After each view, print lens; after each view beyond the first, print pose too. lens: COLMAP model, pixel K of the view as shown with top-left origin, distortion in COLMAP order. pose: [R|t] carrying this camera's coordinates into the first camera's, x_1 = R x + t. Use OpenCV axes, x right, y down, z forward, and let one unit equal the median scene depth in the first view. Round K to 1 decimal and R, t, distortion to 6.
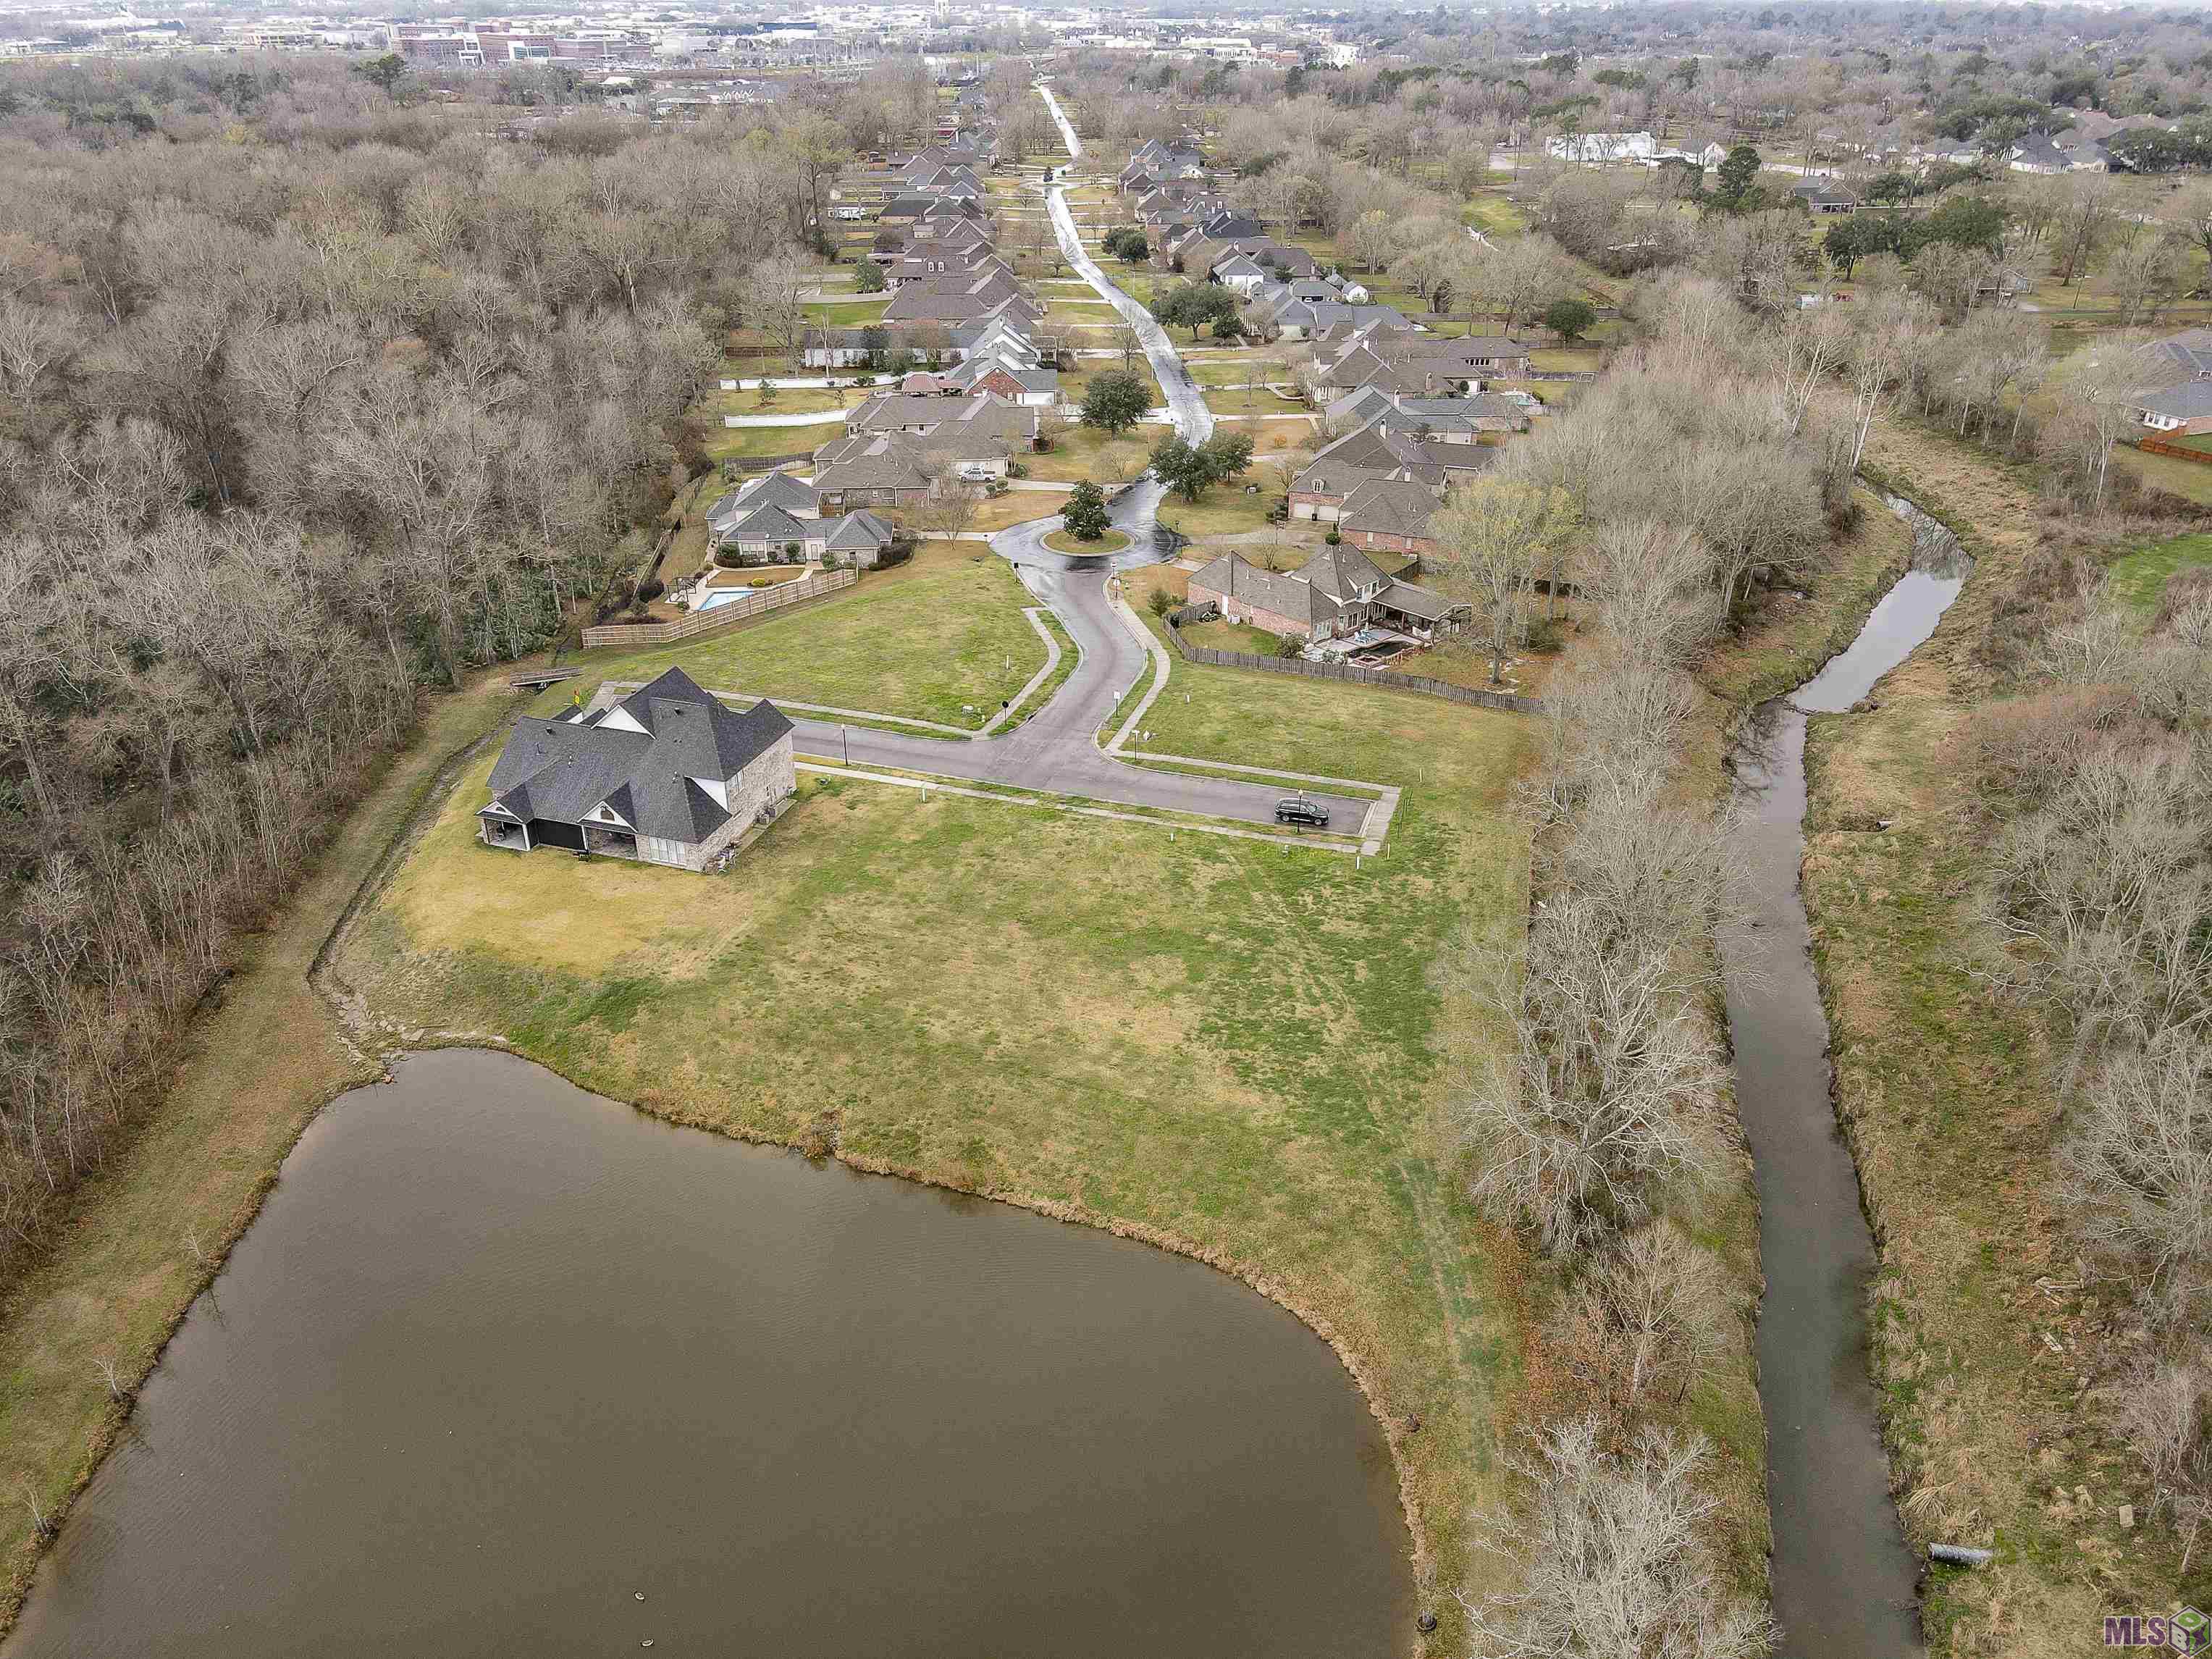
lens RADIAL K [[1614.0, 0, 1112.9], [0, 1614.0, 826.4], [0, 0, 1]] dist [0.013140, 0.010991]
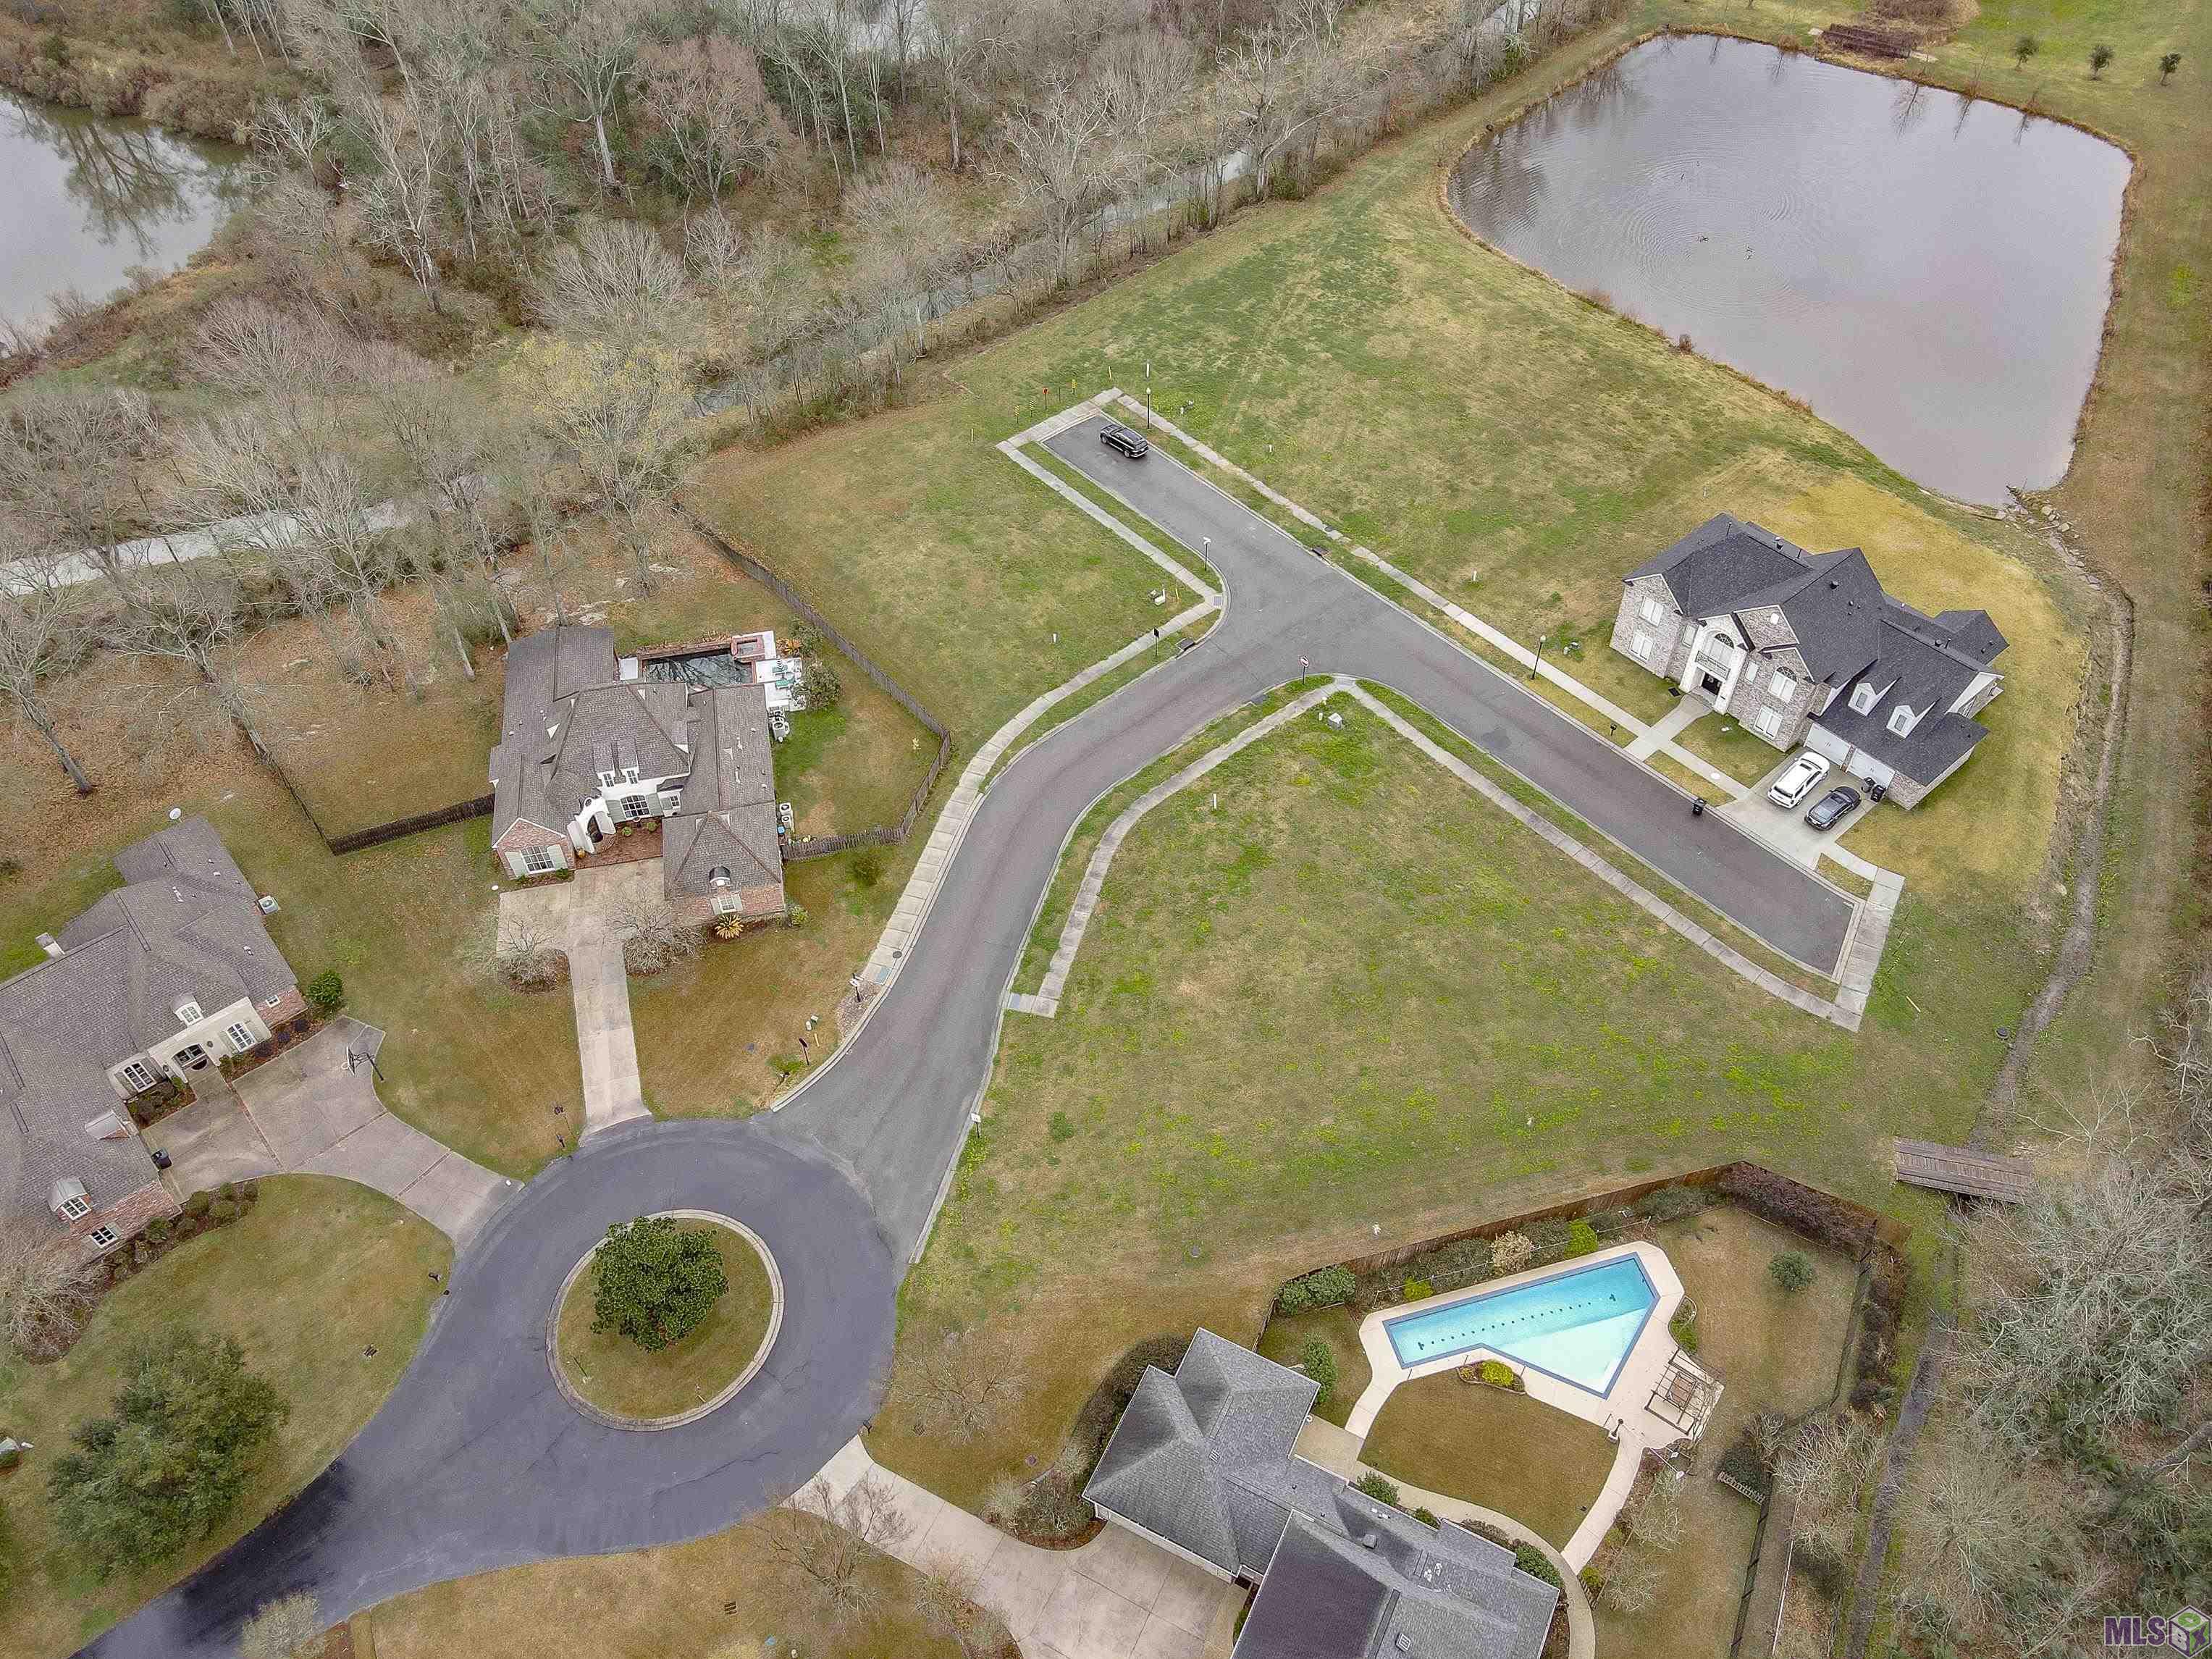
lens RADIAL K [[1614.0, 0, 1112.9], [0, 1614.0, 826.4], [0, 0, 1]] dist [0.013140, 0.010991]
pose [[-0.852959, -0.380051, 0.357801, -0.221772], [0.251455, 0.301516, 0.919706, -0.588215], [-0.457418, 0.874442, -0.161615, 0.951555]]
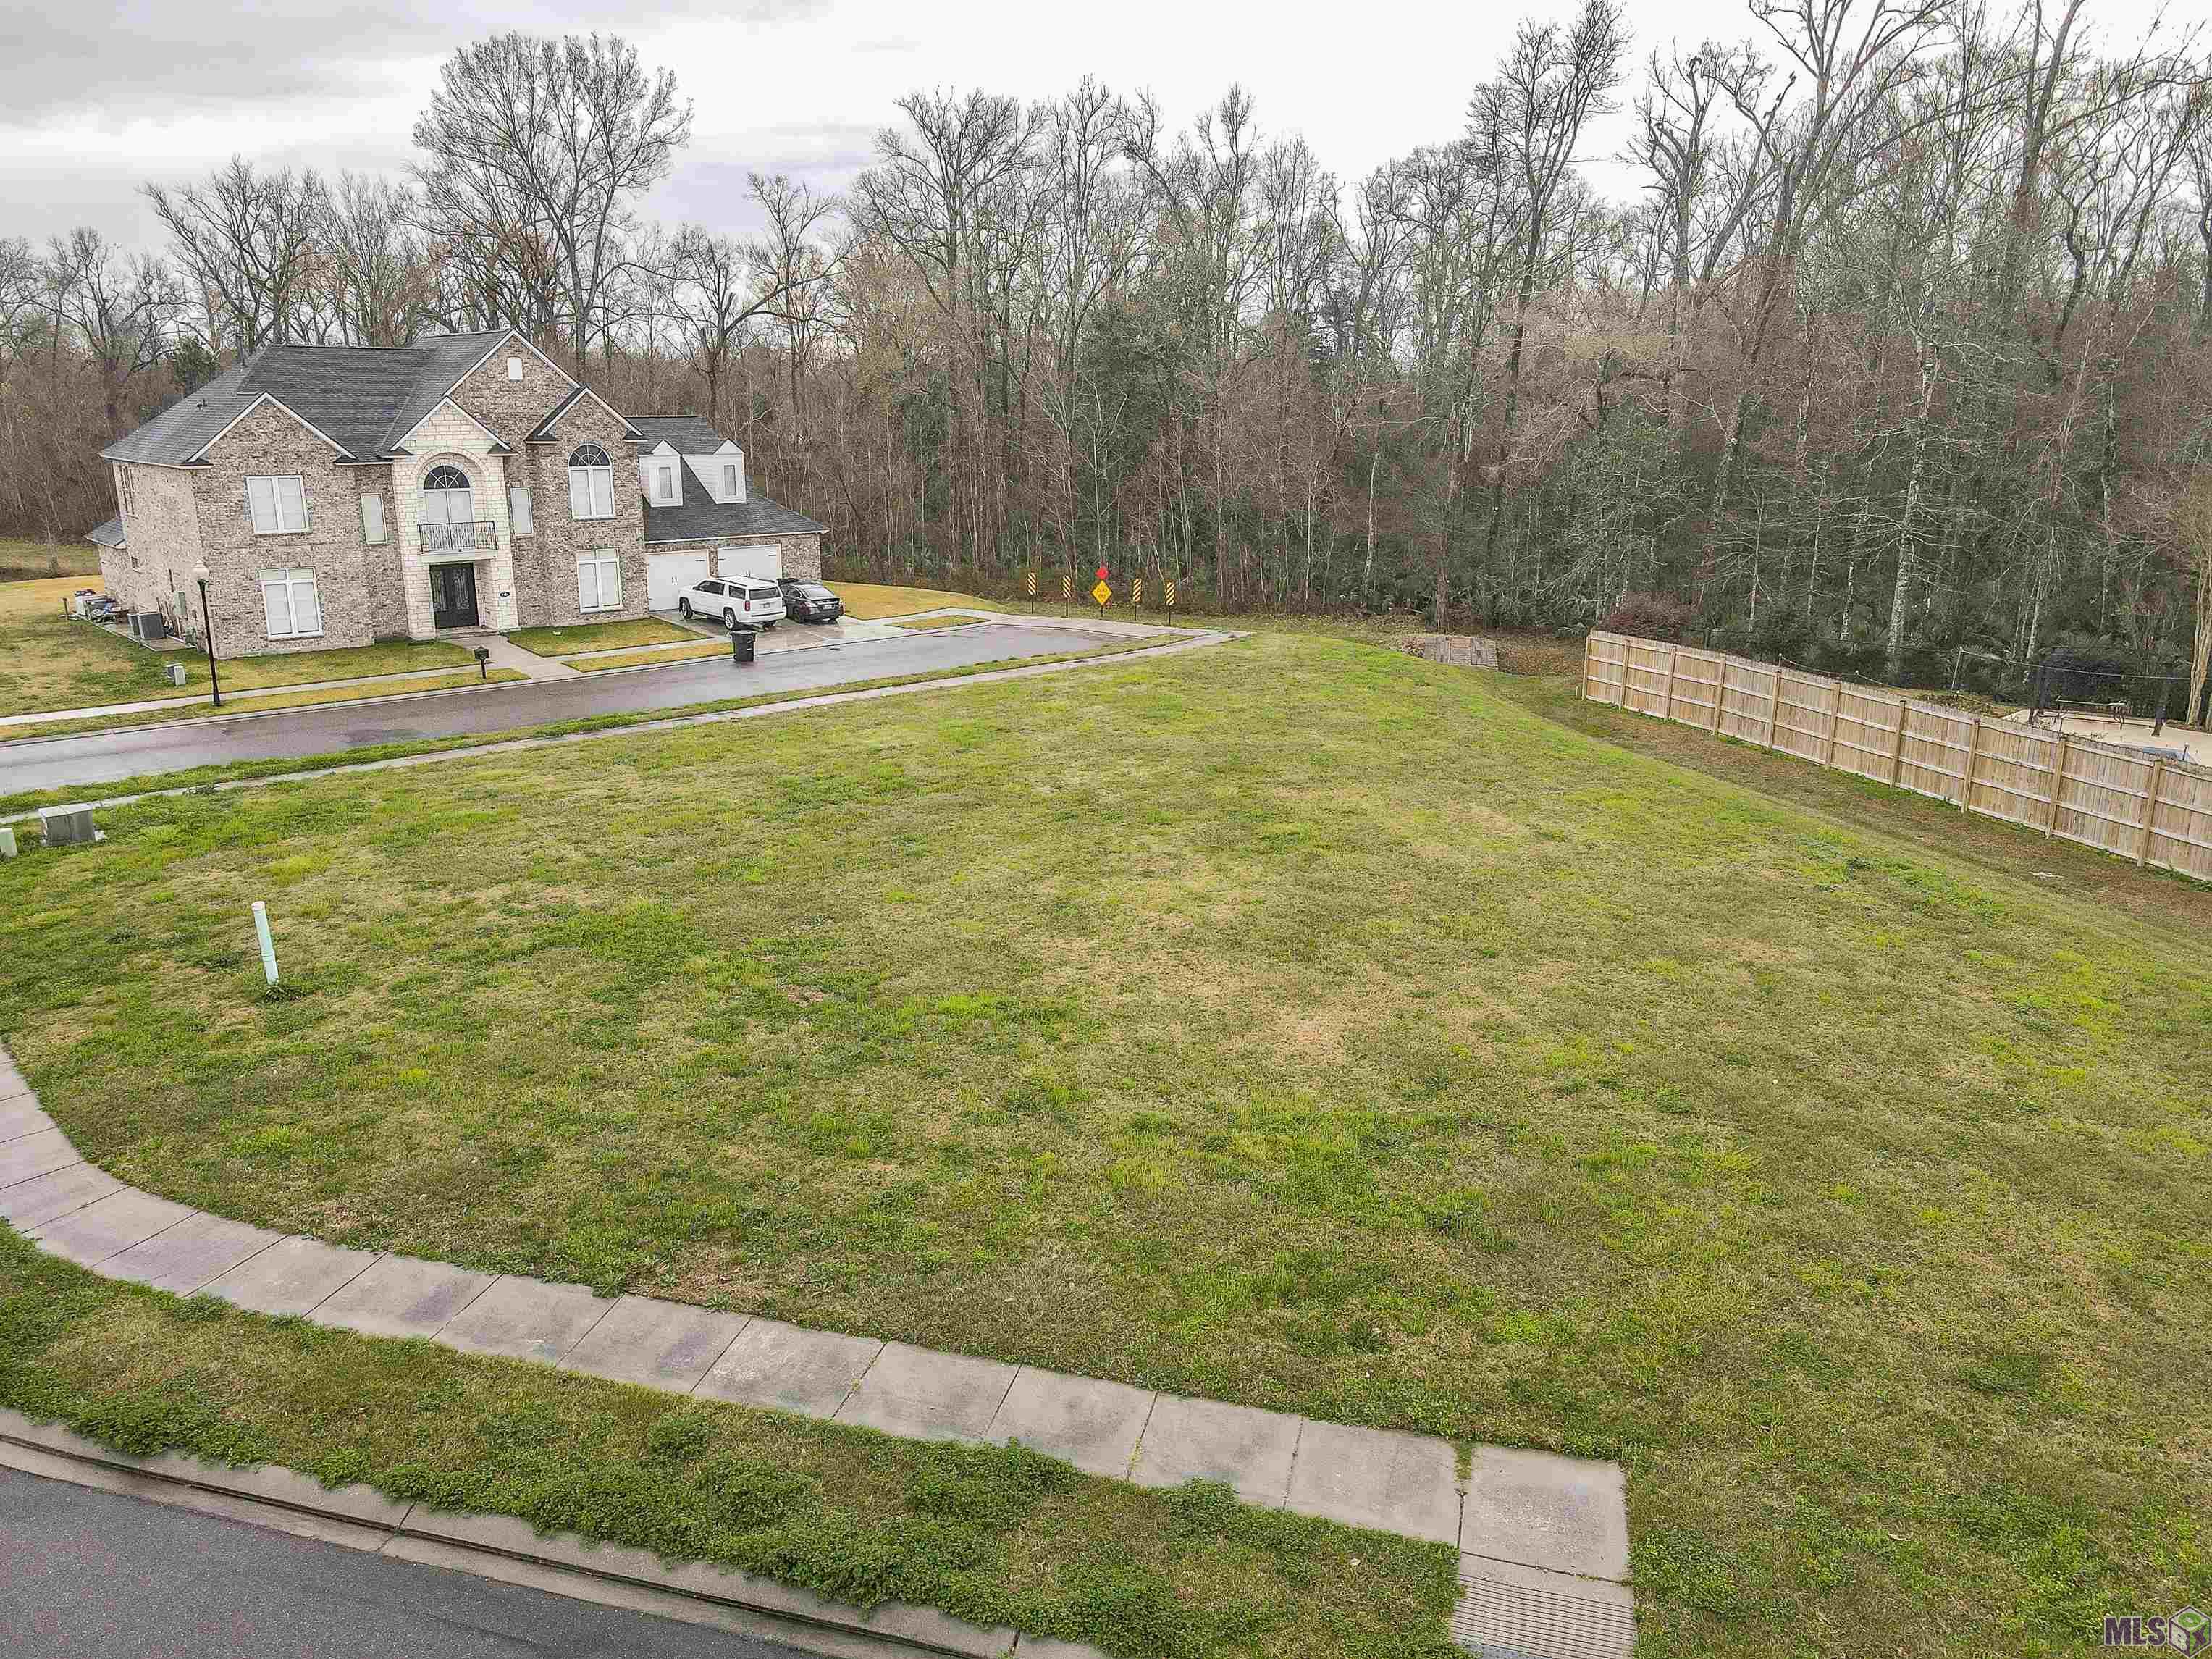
lens RADIAL K [[1614.0, 0, 1112.9], [0, 1614.0, 826.4], [0, 0, 1]] dist [0.013140, 0.010991]
pose [[-0.508534, 0.222370, -0.831832, 0.010422], [-0.401059, 0.793707, 0.457362, -0.171727], [0.761935, 0.566198, -0.314443, 0.920918]]
